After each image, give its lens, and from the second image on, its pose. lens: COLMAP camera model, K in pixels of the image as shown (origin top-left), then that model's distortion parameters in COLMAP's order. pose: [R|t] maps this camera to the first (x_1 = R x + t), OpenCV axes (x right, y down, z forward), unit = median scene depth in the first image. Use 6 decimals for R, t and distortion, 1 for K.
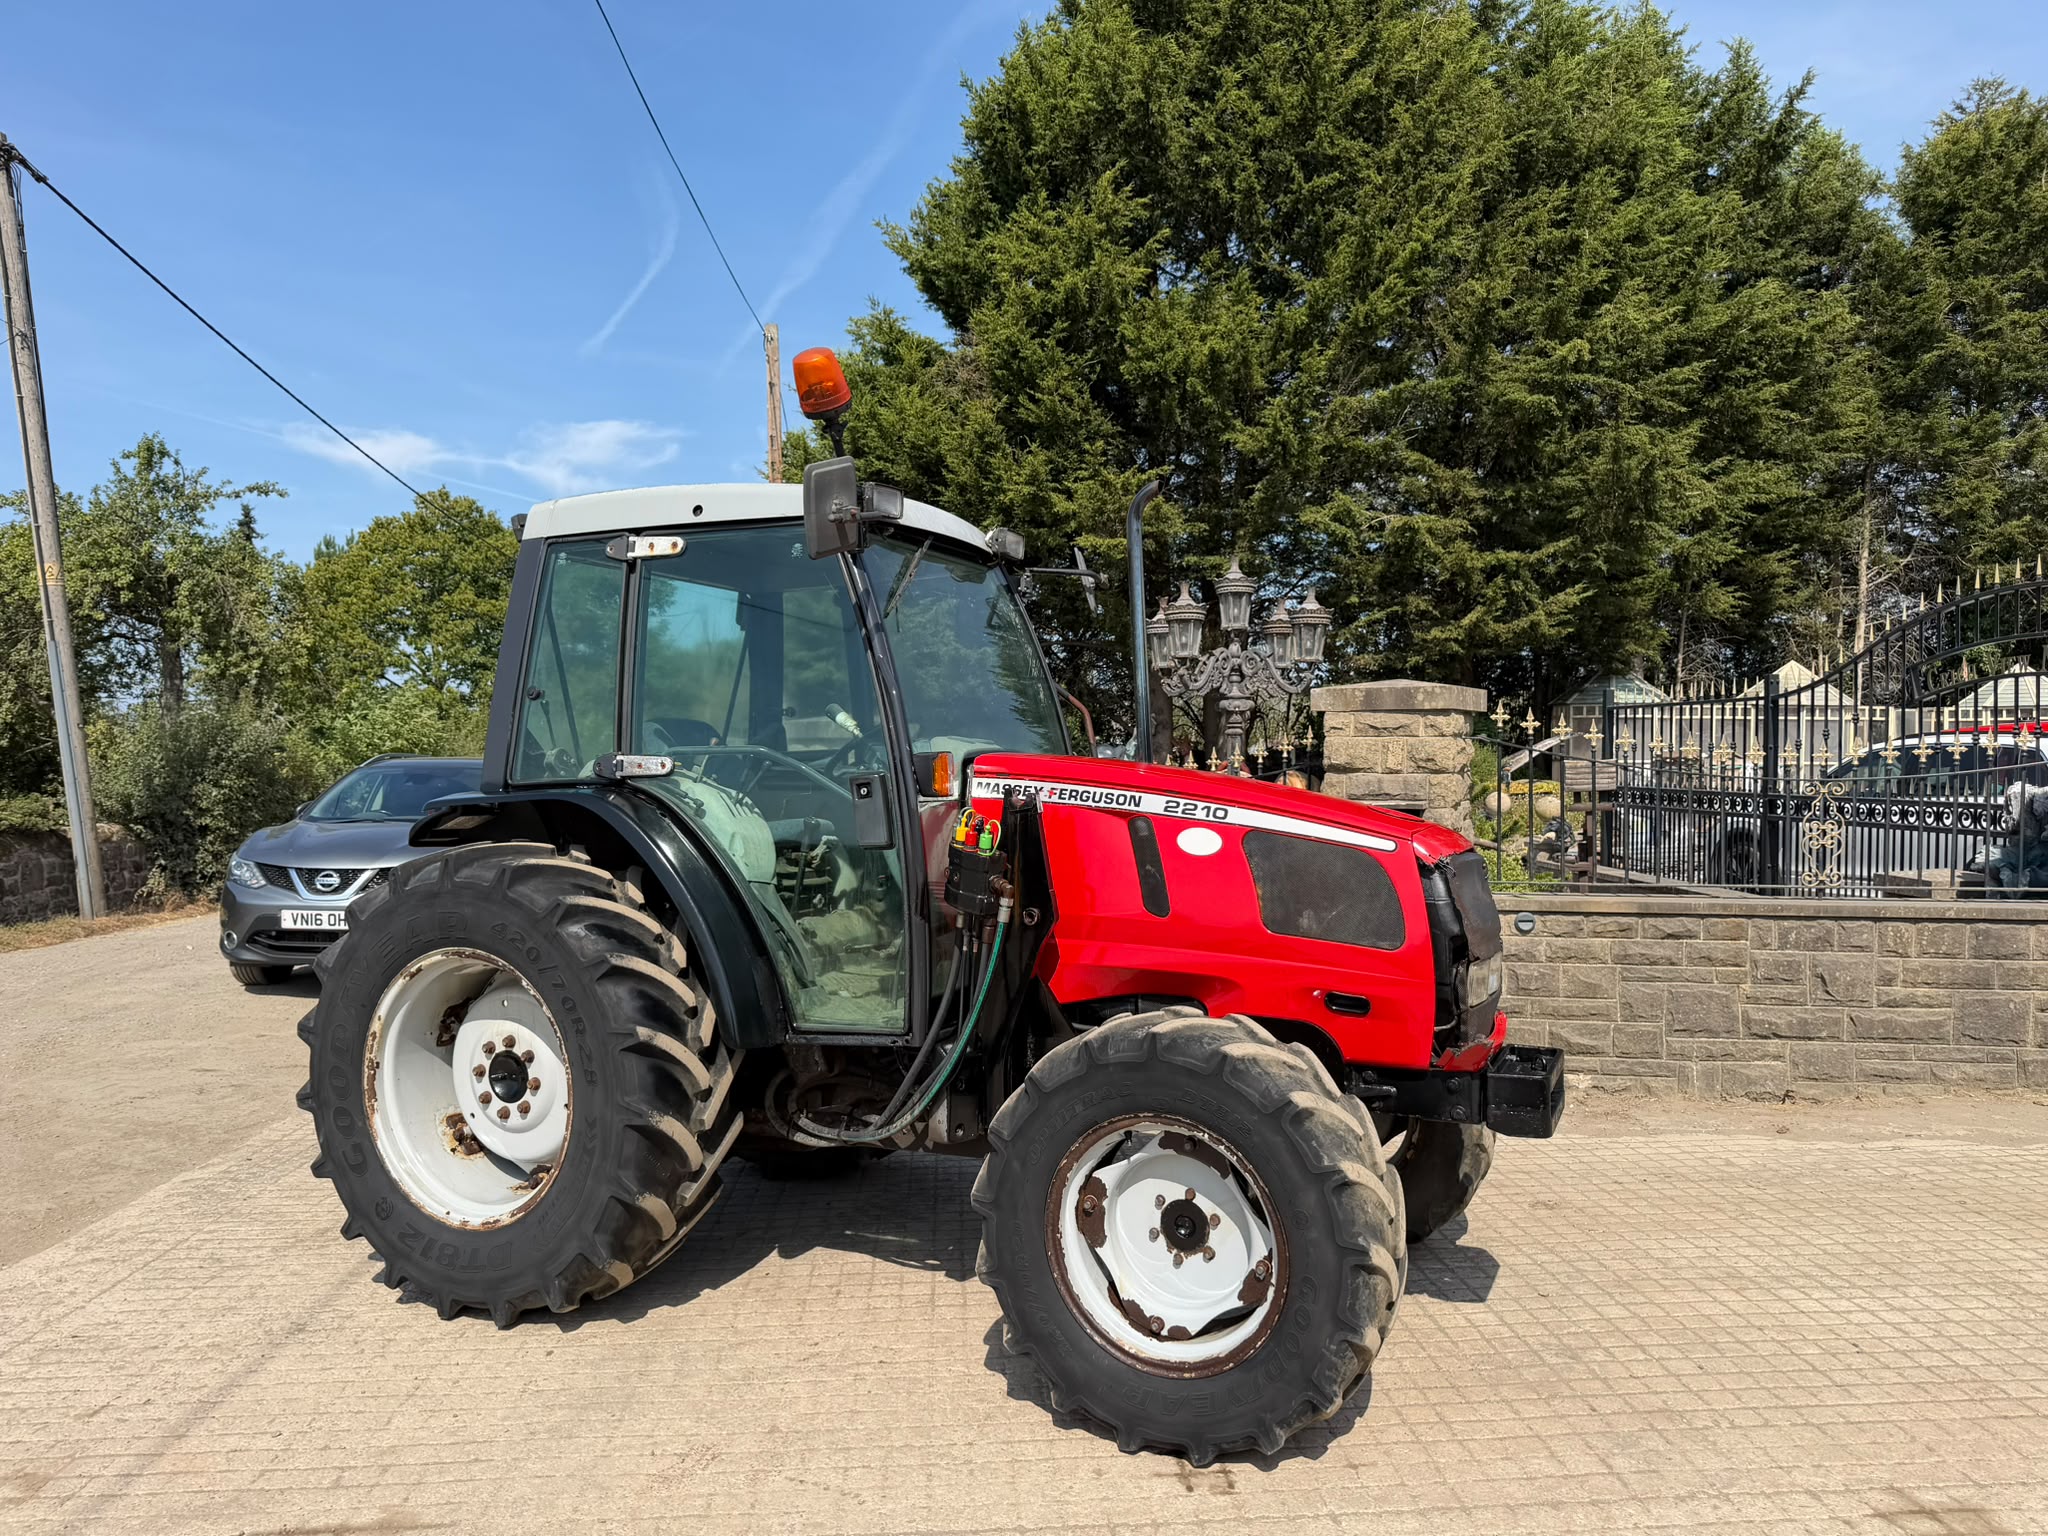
lens RADIAL K [[1455.2, 0, 1031.1], [0, 1455.2, 791.4], [0, 0, 1]] dist [0.032500, -0.044195]
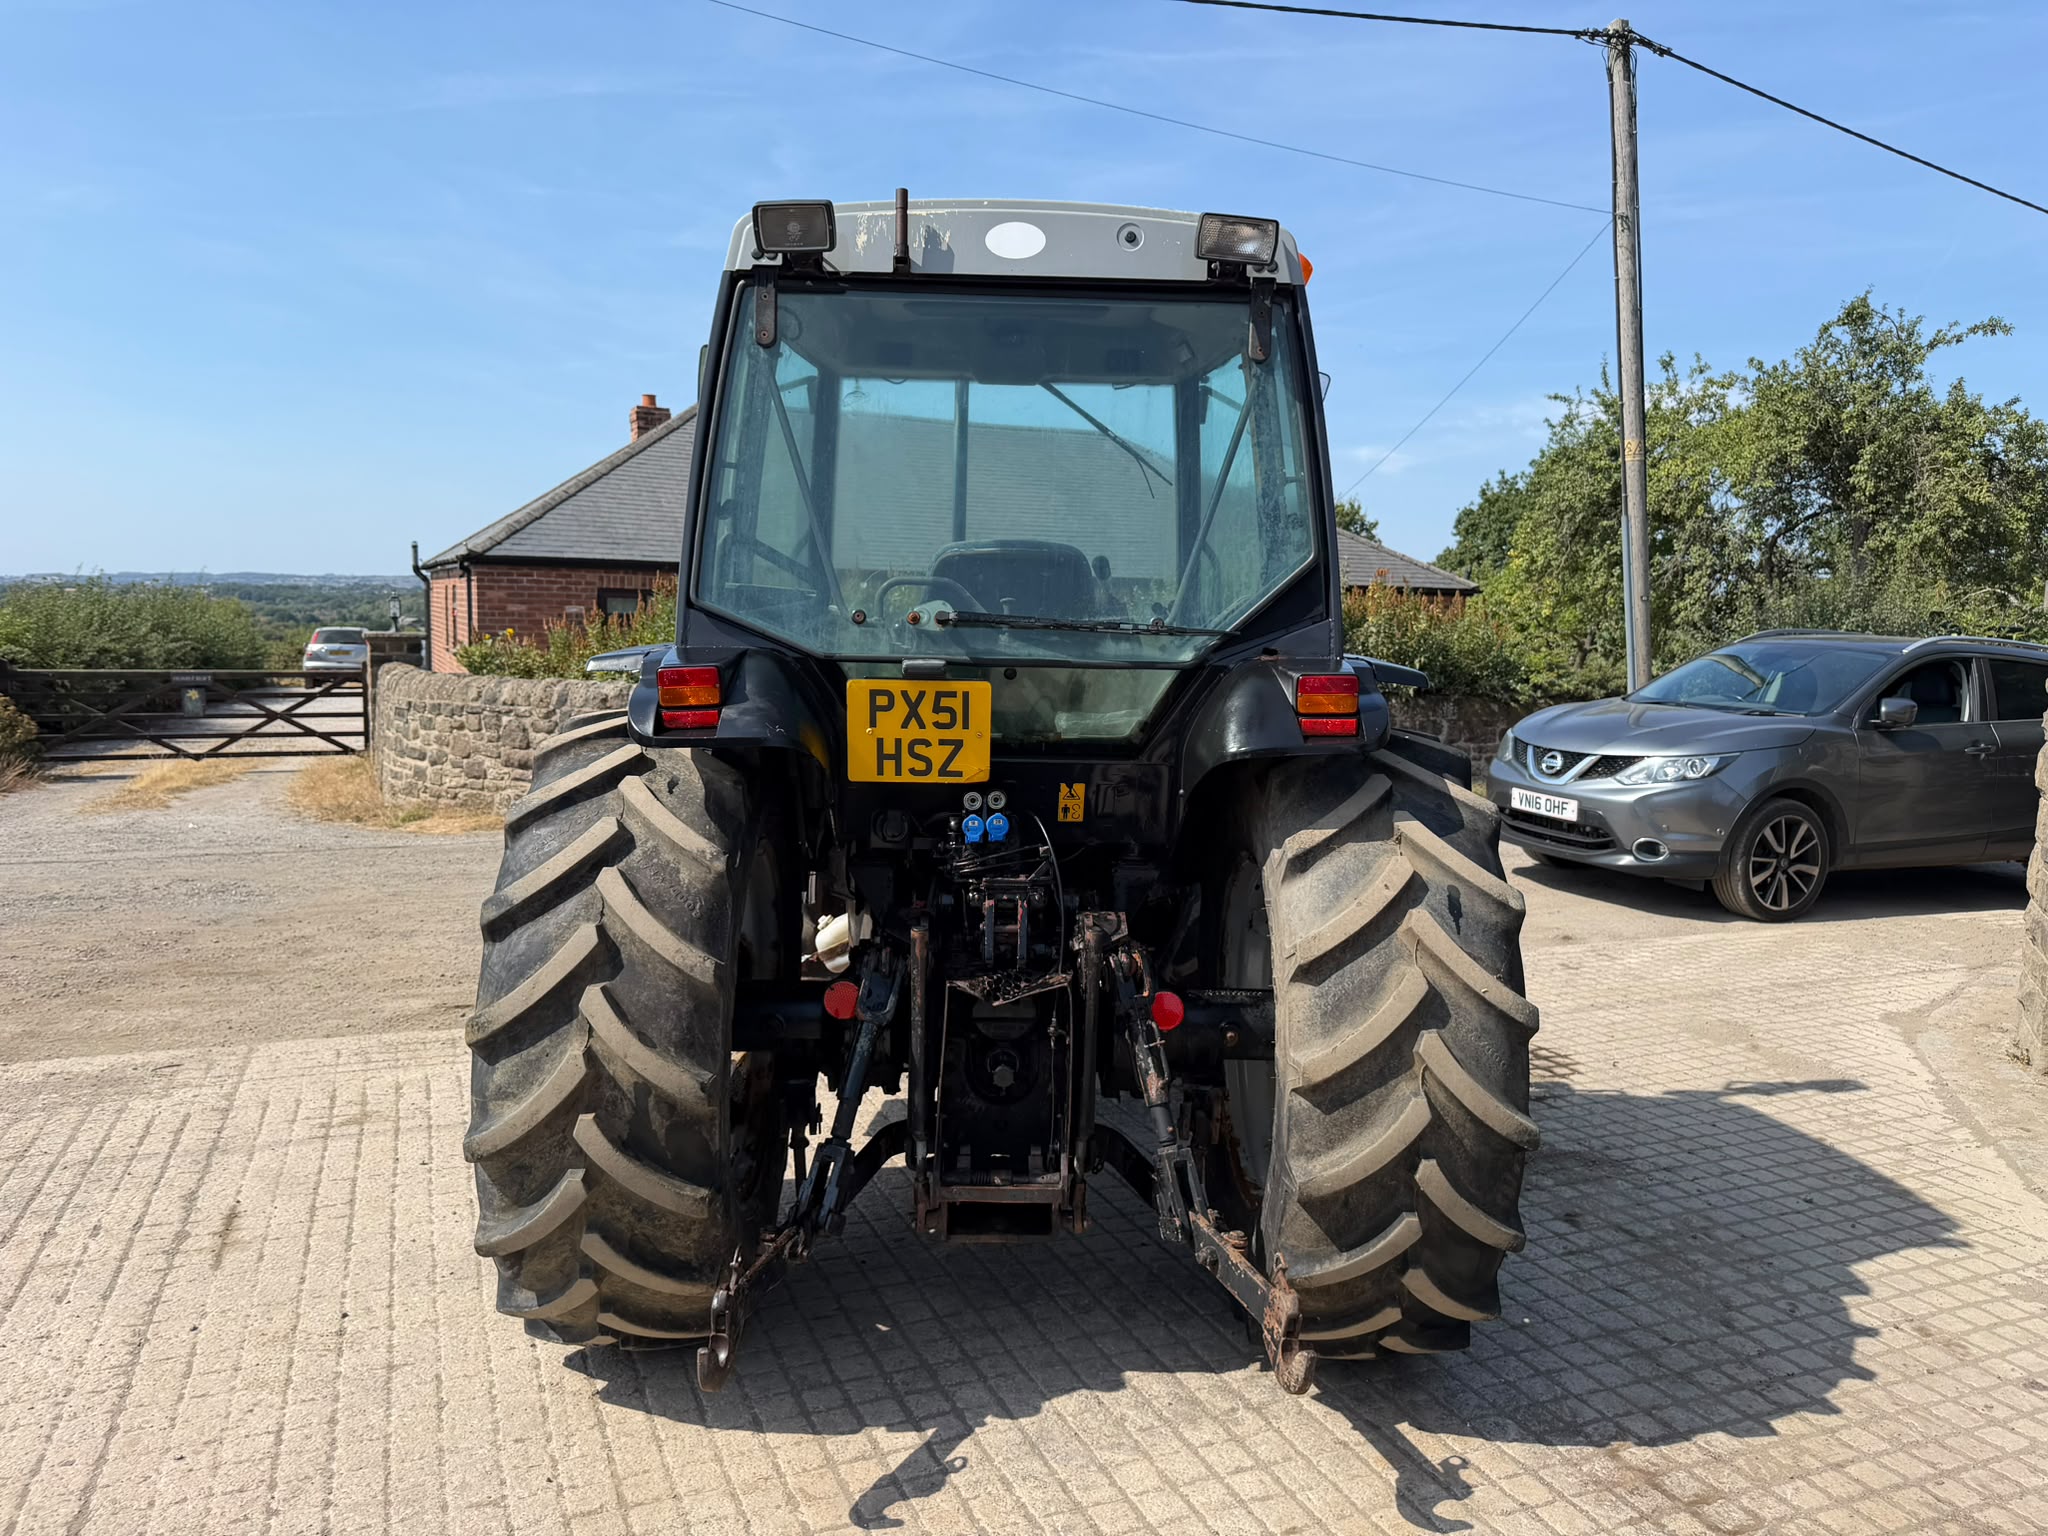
lens RADIAL K [[1455.2, 0, 1019.9], [0, 1455.2, 765.1], [0, 0, 1]] dist [0.032500, -0.044195]
pose [[0.333186, 0.108616, -0.936584, 0.175050], [-0.052185, 0.993944, 0.096703, -0.005146], [0.941416, 0.016655, 0.336837, 0.253833]]
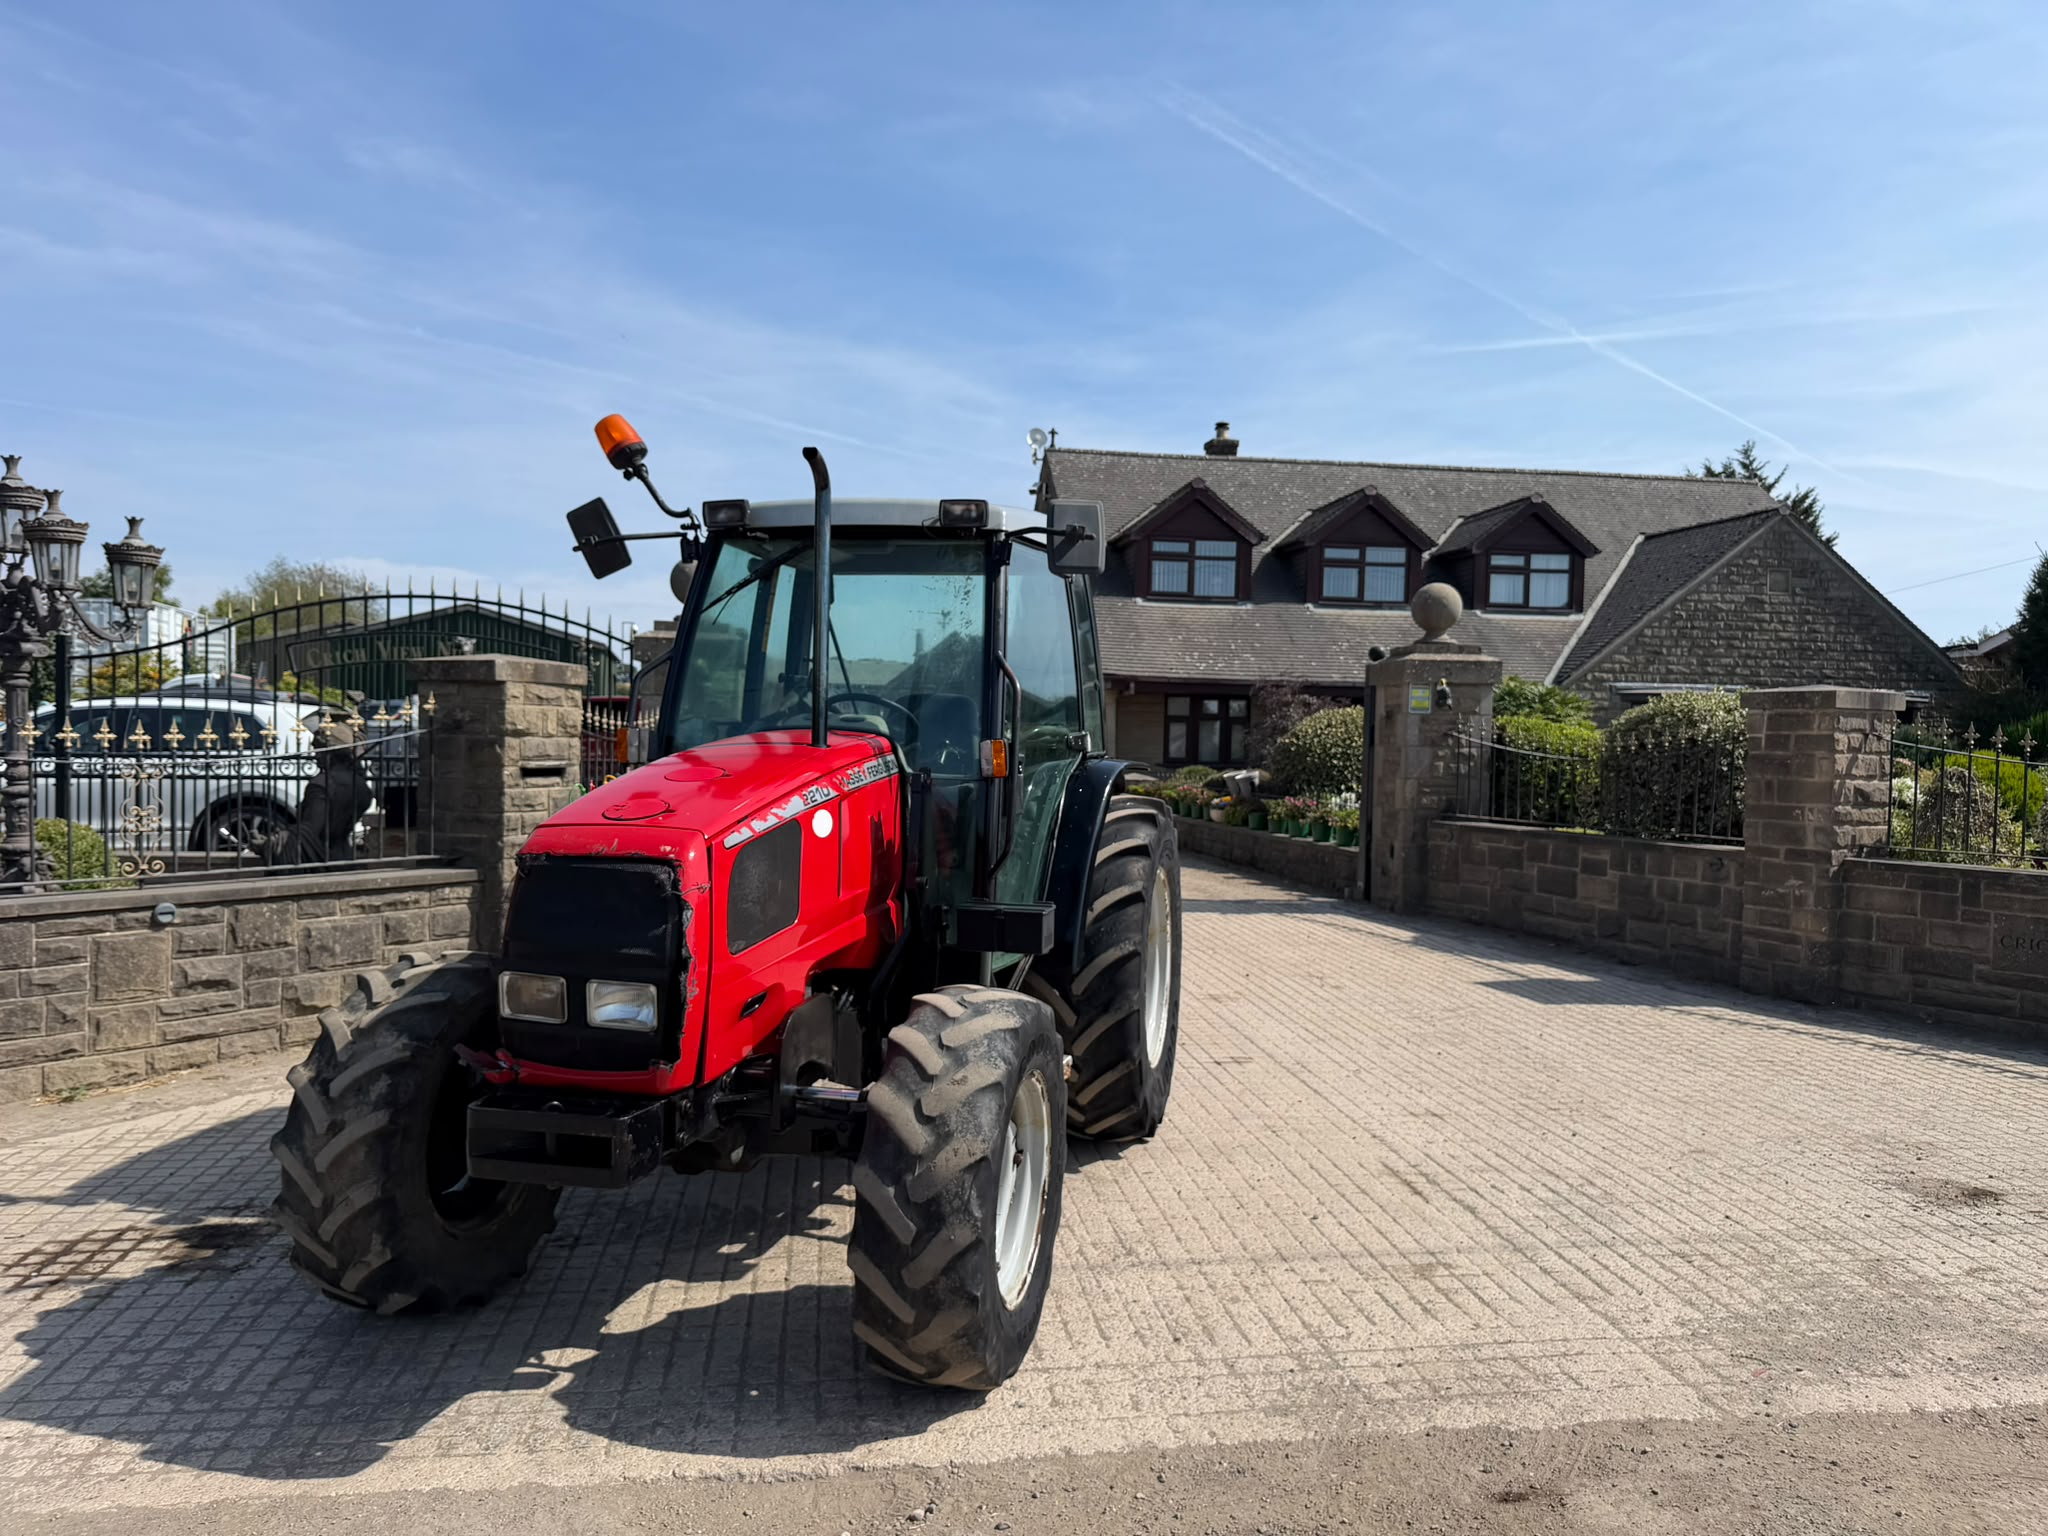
lens RADIAL K [[1455.2, 0, 1024.7], [0, 1455.2, 784.0], [0, 0, 1]] dist [0.032500, -0.044195]
pose [[-0.082698, -0.037436, 0.995871, -0.452289], [0.007997, 0.999237, 0.038226, -0.007977], [-0.996543, 0.011125, -0.082335, 0.335704]]
